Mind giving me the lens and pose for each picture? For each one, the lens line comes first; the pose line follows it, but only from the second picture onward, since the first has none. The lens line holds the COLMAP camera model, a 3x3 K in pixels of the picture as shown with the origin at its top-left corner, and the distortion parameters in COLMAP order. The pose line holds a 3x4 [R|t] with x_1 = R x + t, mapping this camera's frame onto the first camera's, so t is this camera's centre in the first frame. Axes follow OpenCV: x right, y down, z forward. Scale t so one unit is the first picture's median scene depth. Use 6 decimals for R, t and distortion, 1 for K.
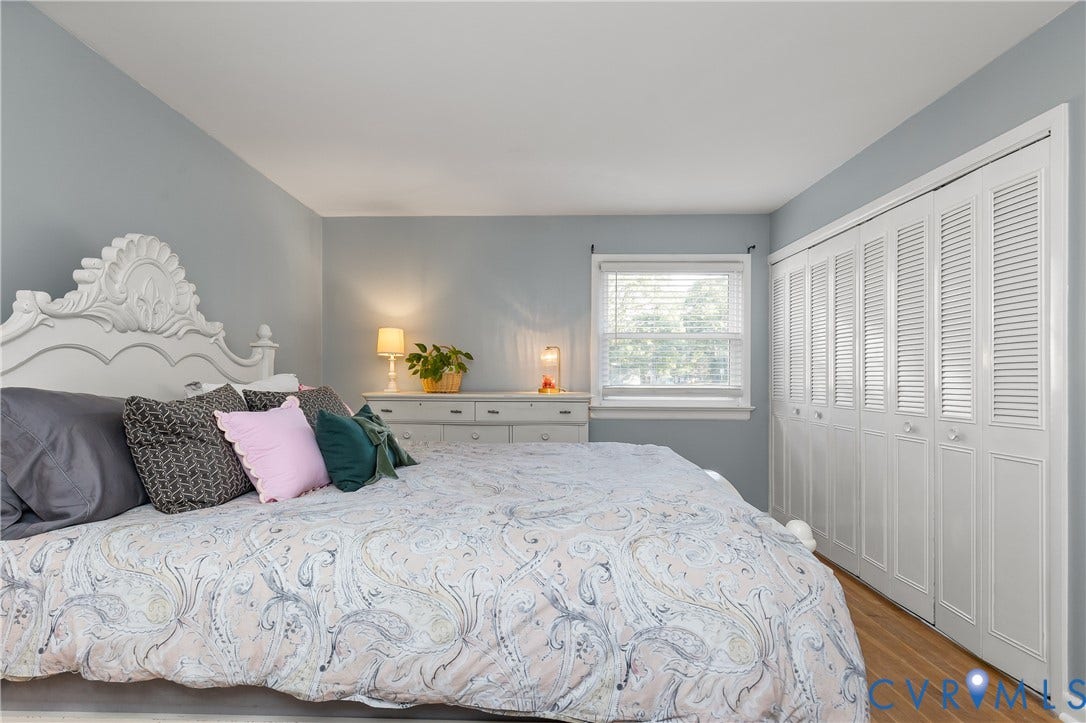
lens RADIAL K [[531.4, 0, 506.1], [0, 531.4, 378.0], [0, 0, 1]] dist [0.002100, 0.000004]
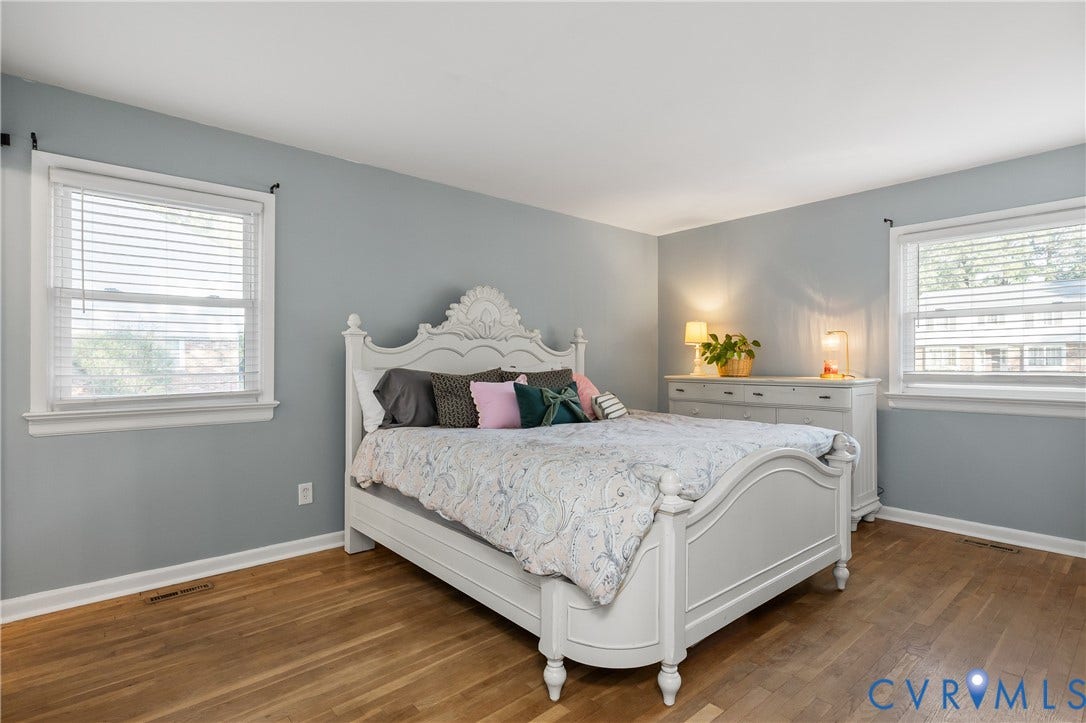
lens RADIAL K [[542.6, 0, 583.1], [0, 542.6, 366.0], [0, 0, 1]] dist [0.000796, -0.000369]
pose [[0.704326, -0.000567, -0.709877, 0.491947], [0.002956, 0.999993, 0.002134, 0.001791], [0.709871, -0.003602, 0.704323, -0.039309]]
